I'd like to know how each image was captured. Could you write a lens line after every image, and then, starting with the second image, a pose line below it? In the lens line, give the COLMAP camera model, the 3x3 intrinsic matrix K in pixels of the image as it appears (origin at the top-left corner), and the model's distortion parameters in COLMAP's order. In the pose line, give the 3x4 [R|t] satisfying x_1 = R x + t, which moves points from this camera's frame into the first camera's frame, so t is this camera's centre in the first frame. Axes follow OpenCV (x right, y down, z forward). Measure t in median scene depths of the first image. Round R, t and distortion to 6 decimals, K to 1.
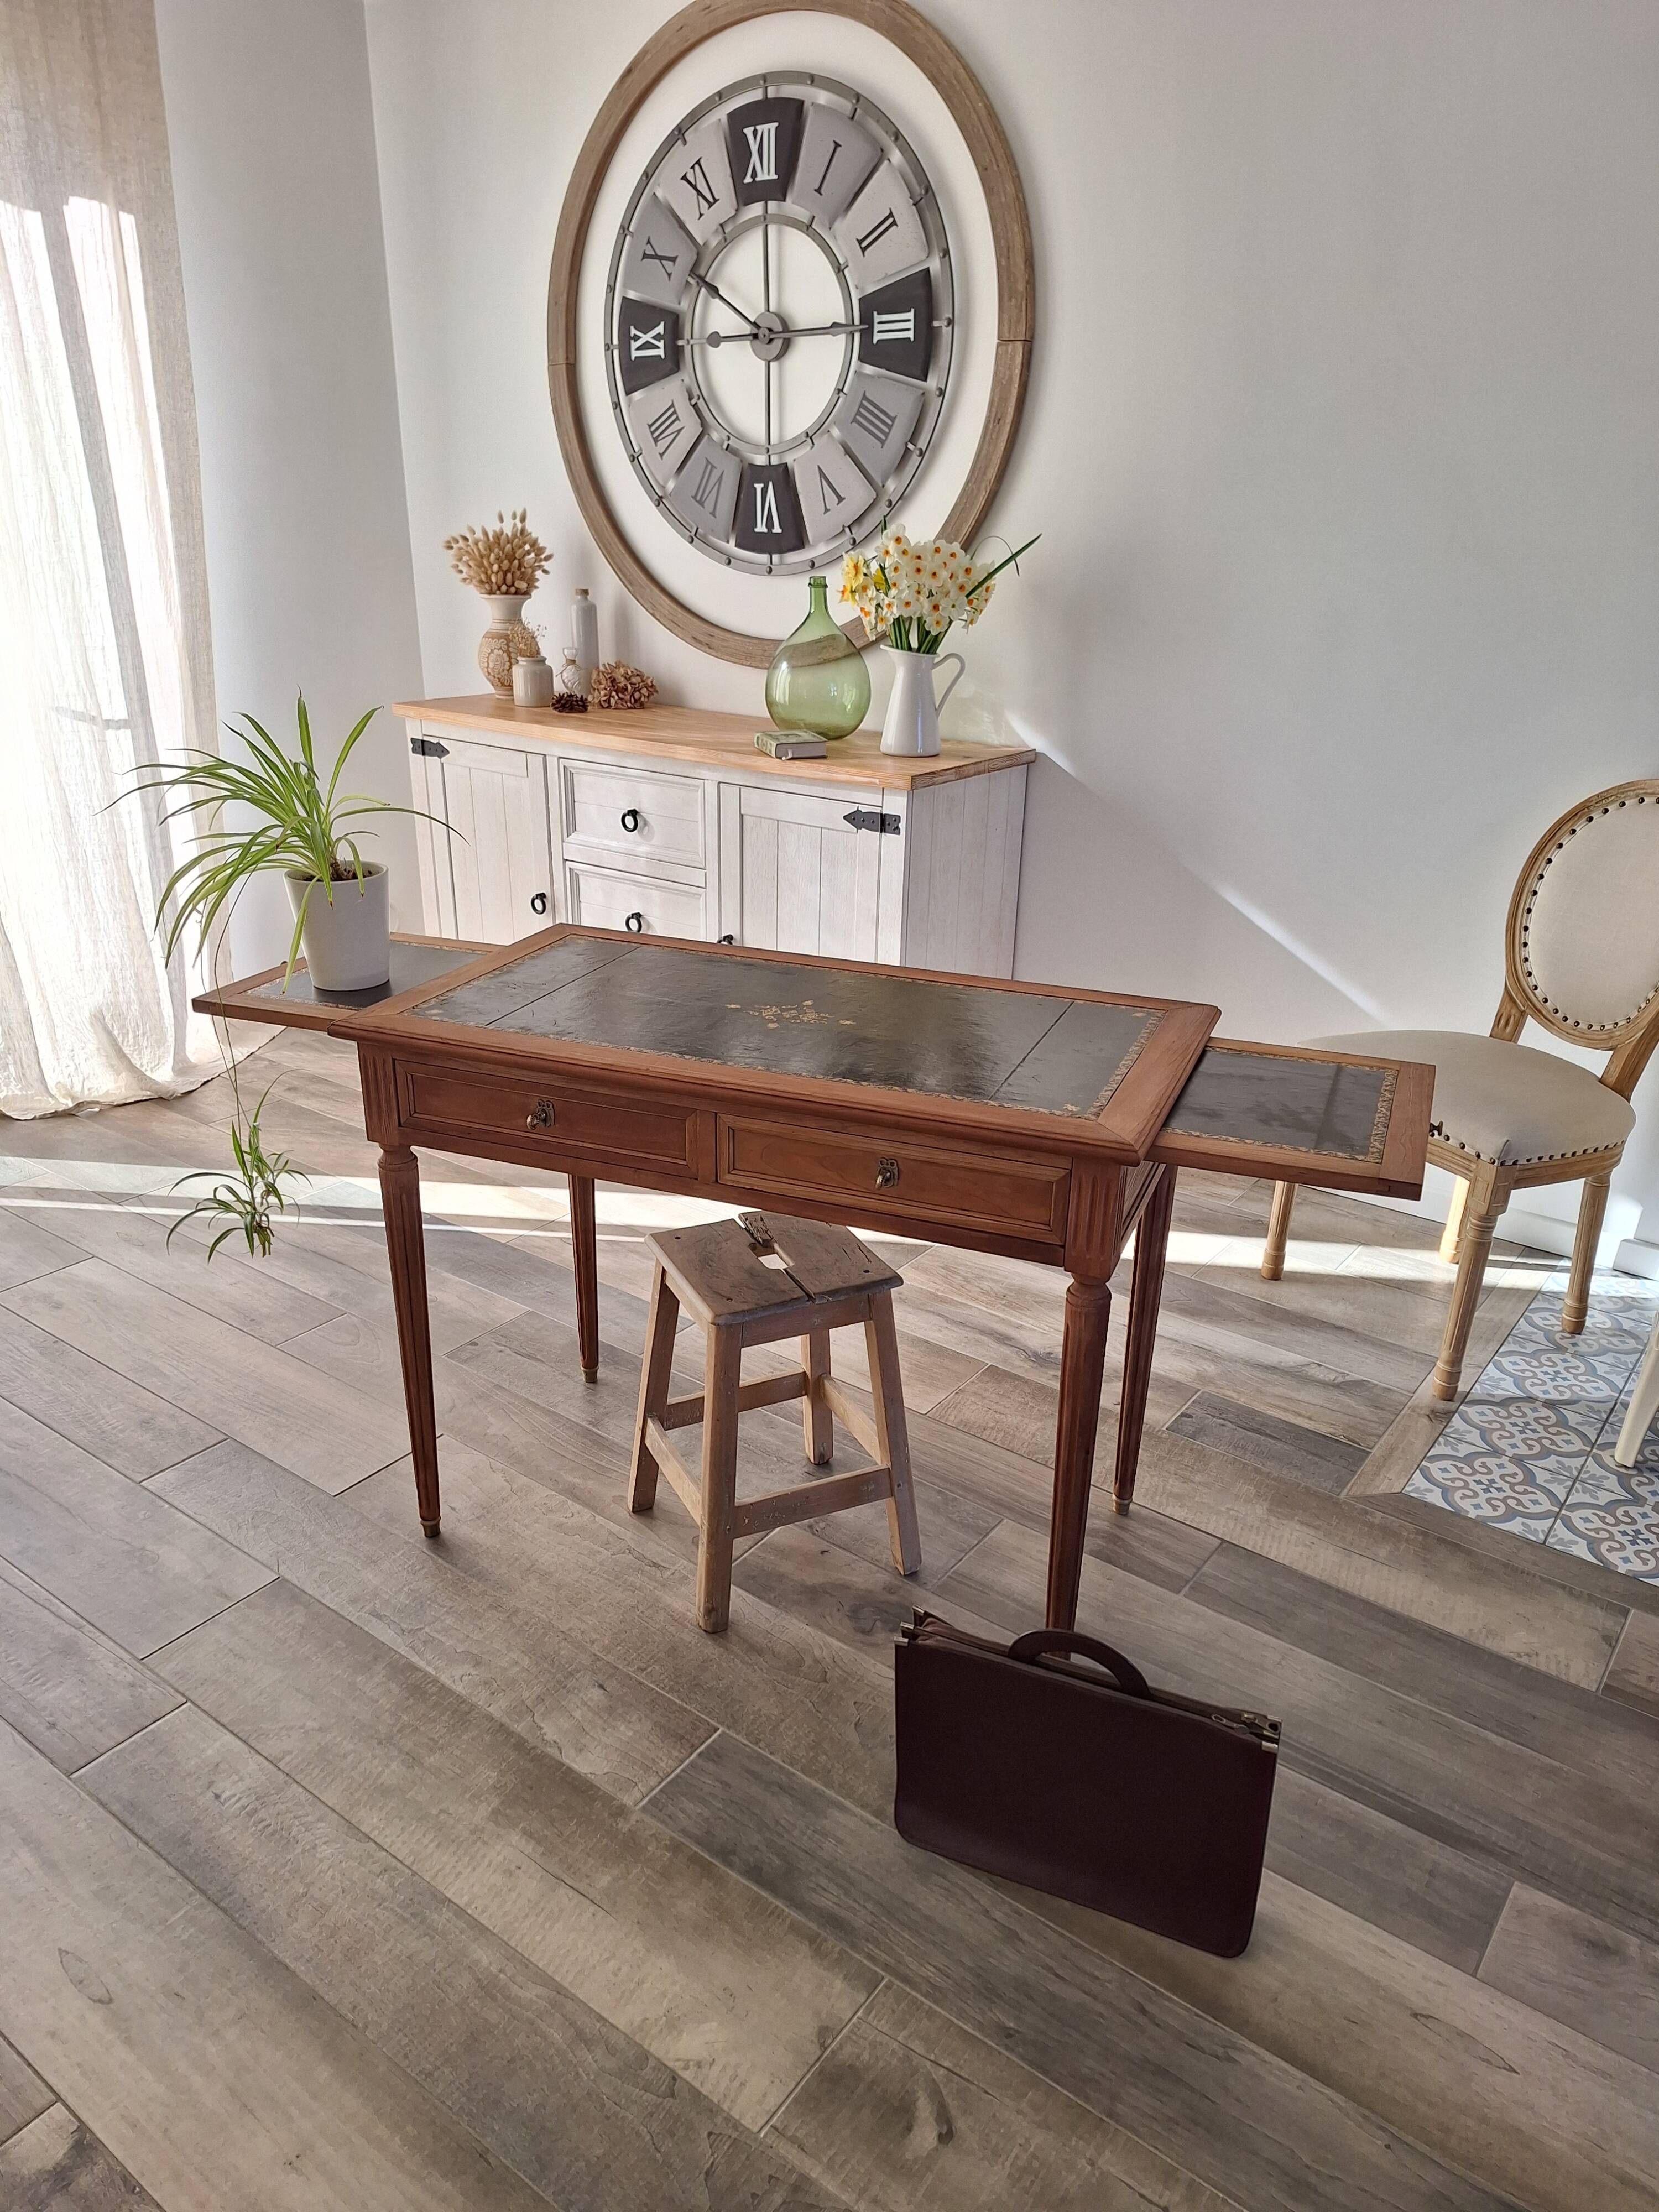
lens RADIAL K [[1523.1, 0, 826.6], [0, 1523.1, 1128.9], [0, 0, 1]] dist [0.112396, -0.144777]
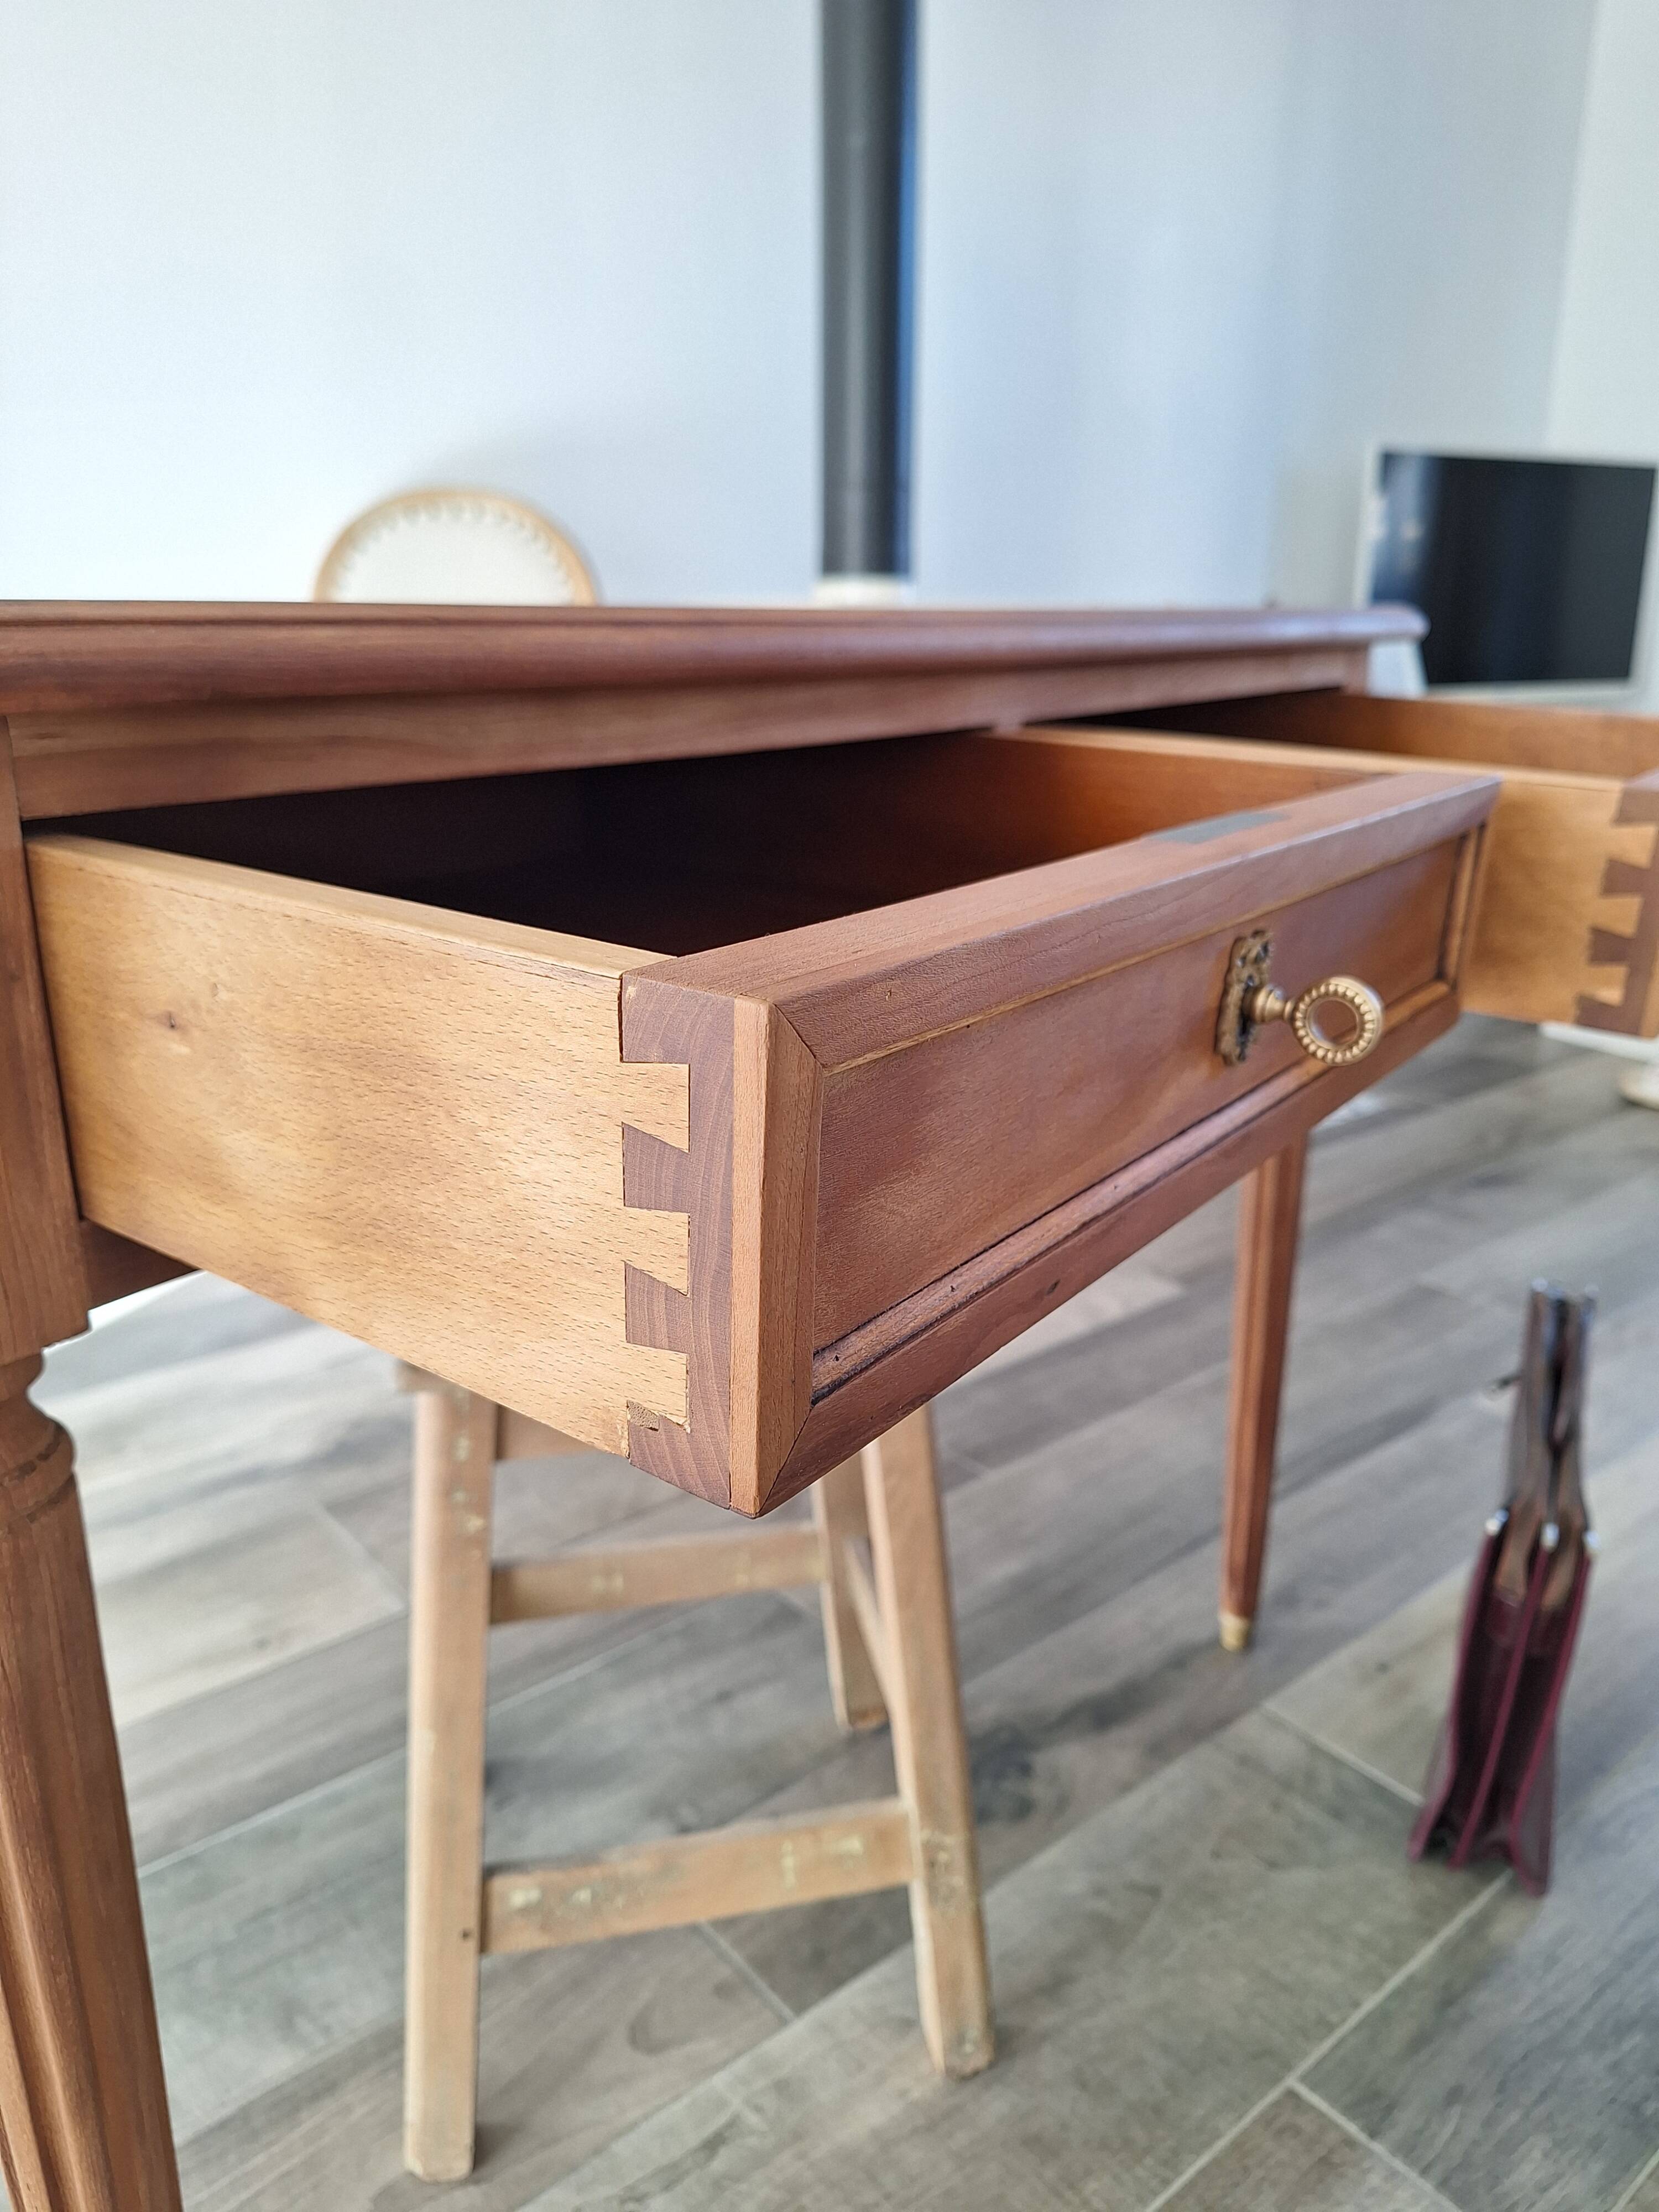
lens RADIAL K [[1591.4, 0, 839.0], [0, 1591.4, 1120.9], [0, 0, 1]] dist [-0.008380, -0.007476]
pose [[0.232213, -0.309494, 0.922112, -0.358852], [0.370557, 0.904682, 0.210327, -0.015310], [-0.899313, 0.292854, 0.324764, 0.713830]]
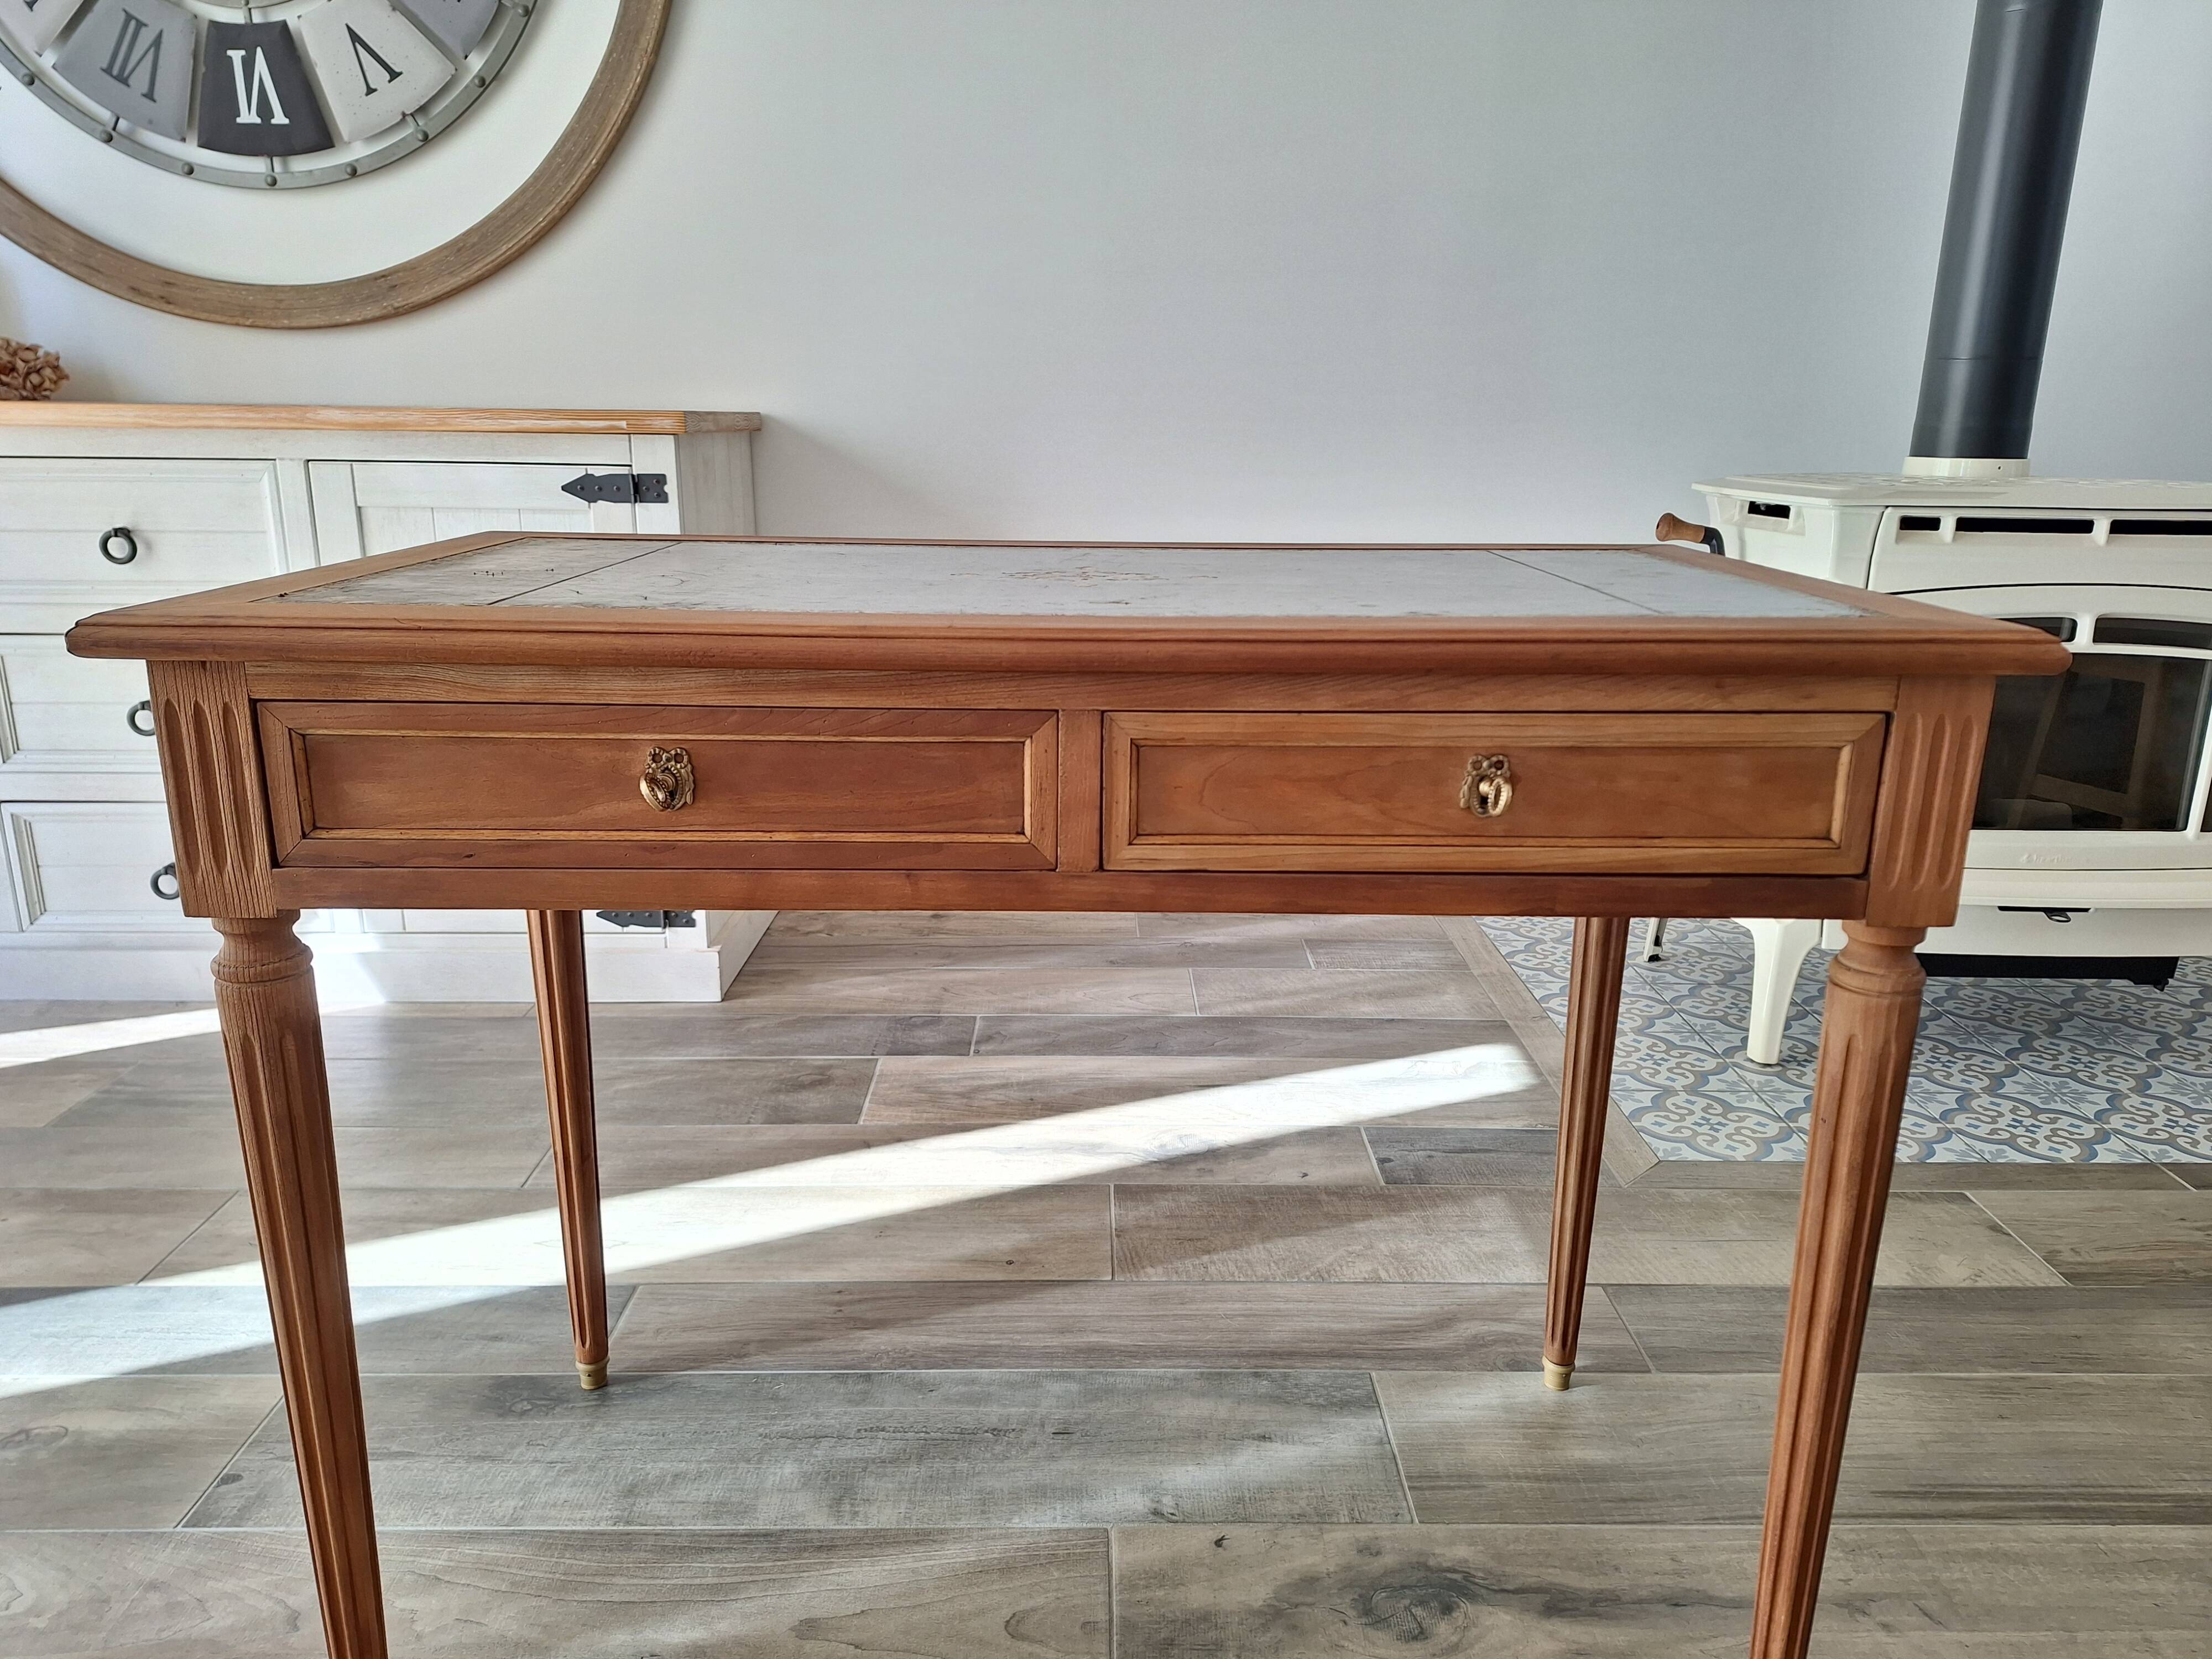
lens RADIAL K [[1534.9, 0, 1115.4], [0, 1534.9, 823.2], [0, 0, 1]] dist [0.056415, -0.052325]
pose [[0.791340, -0.166638, 0.588229, -0.306242], [0.233508, 0.971576, -0.038901, 0.028185], [-0.565027, 0.168140, 0.807759, 0.482096]]
